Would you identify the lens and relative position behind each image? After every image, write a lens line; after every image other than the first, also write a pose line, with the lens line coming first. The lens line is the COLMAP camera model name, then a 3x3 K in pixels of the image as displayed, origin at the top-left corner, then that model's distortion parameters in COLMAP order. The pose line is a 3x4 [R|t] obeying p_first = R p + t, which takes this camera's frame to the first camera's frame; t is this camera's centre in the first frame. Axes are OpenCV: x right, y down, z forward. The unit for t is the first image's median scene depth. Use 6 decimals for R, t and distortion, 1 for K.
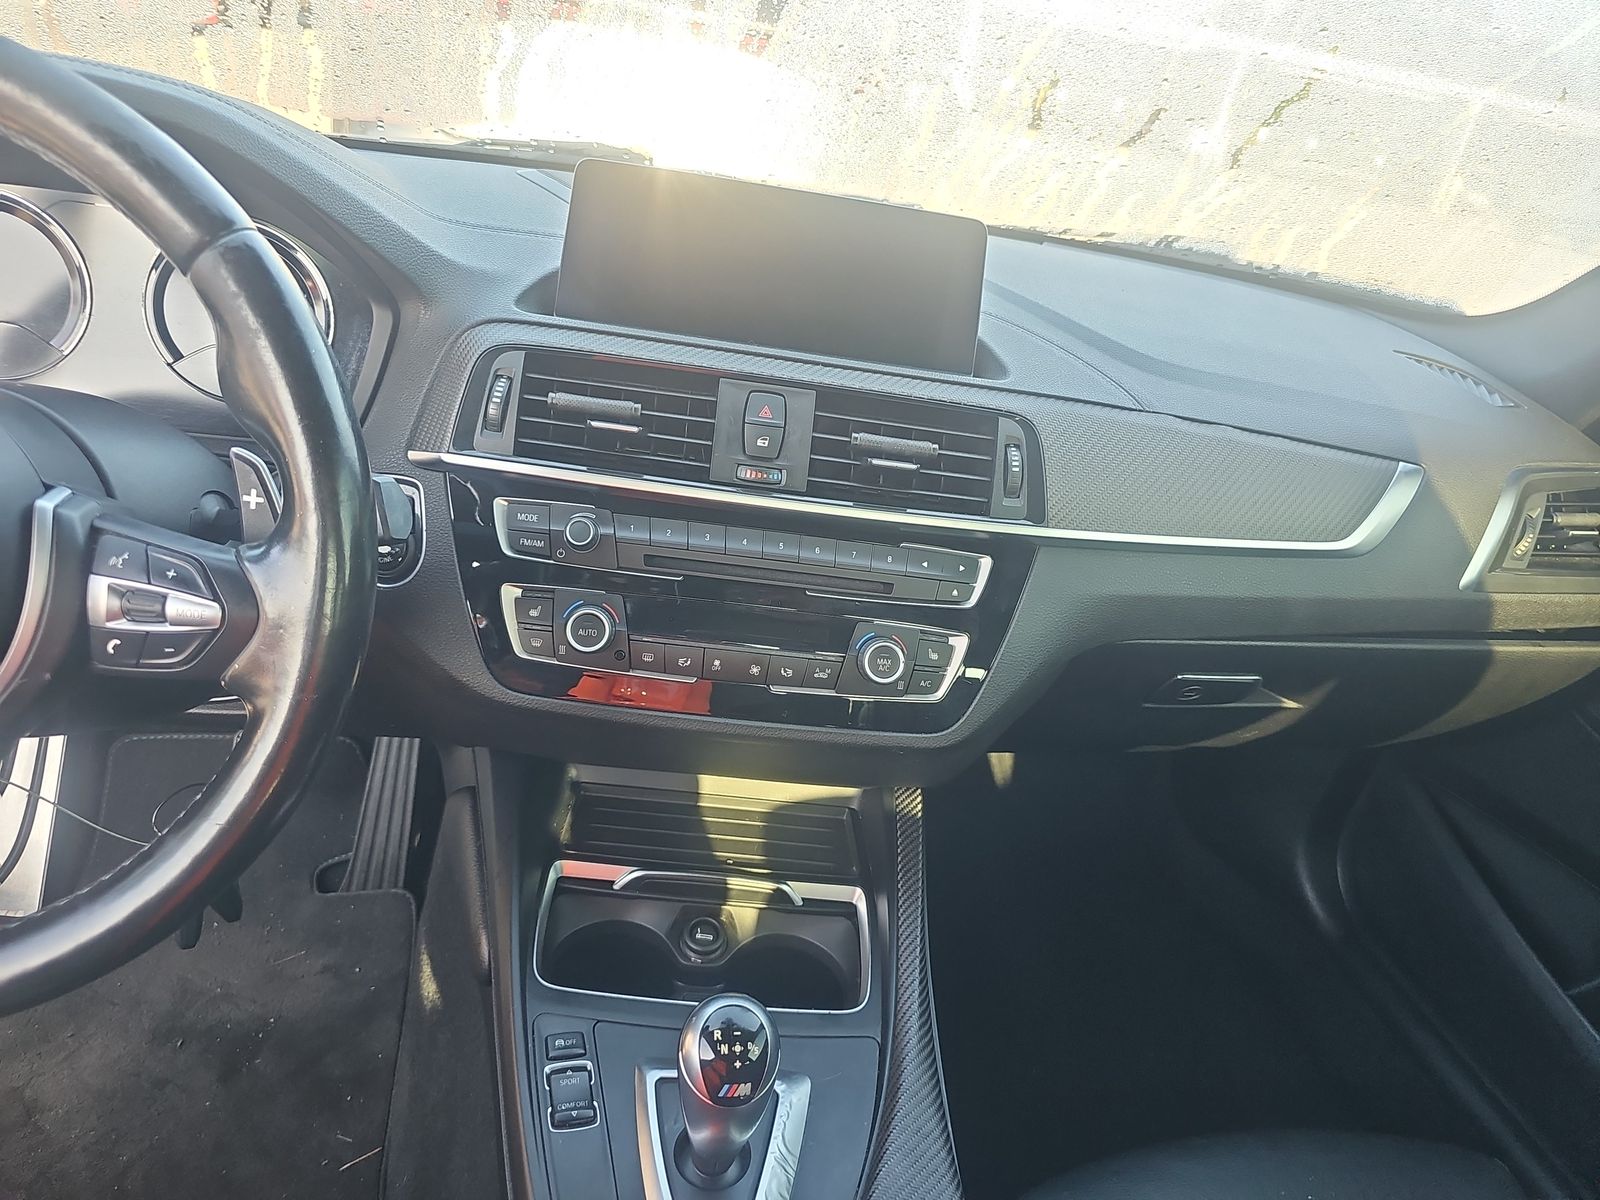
lens RADIAL K [[1073.6, 0, 798.8], [0, 1073.6, 585.2], [0, 0, 1]] dist [0.034823, -0.012616]
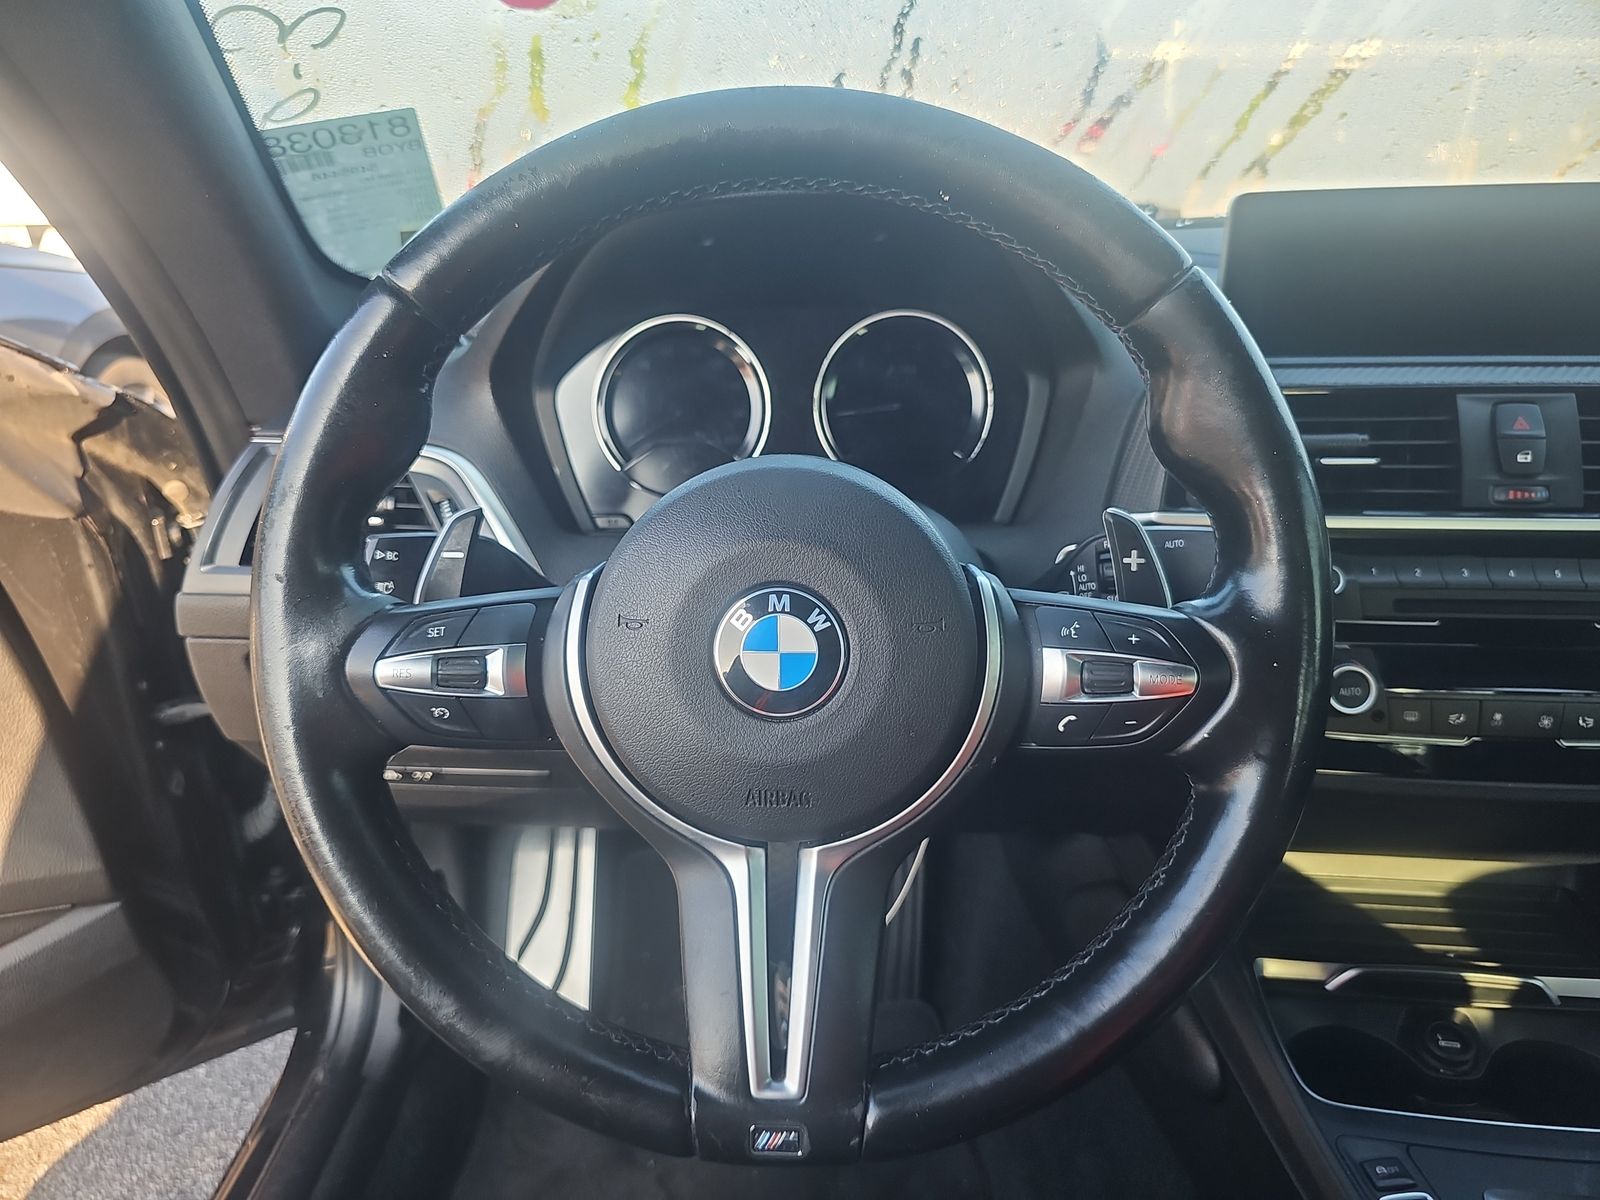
lens RADIAL K [[1073.6, 0, 801.2], [0, 1073.6, 610.6], [0, 0, 1]] dist [0.034823, -0.012616]
pose [[0.974199, -0.101671, -0.201493, -0.435850], [0.086993, 0.992957, -0.080434, 0.009581], [0.208251, 0.060830, 0.976182, 0.027273]]
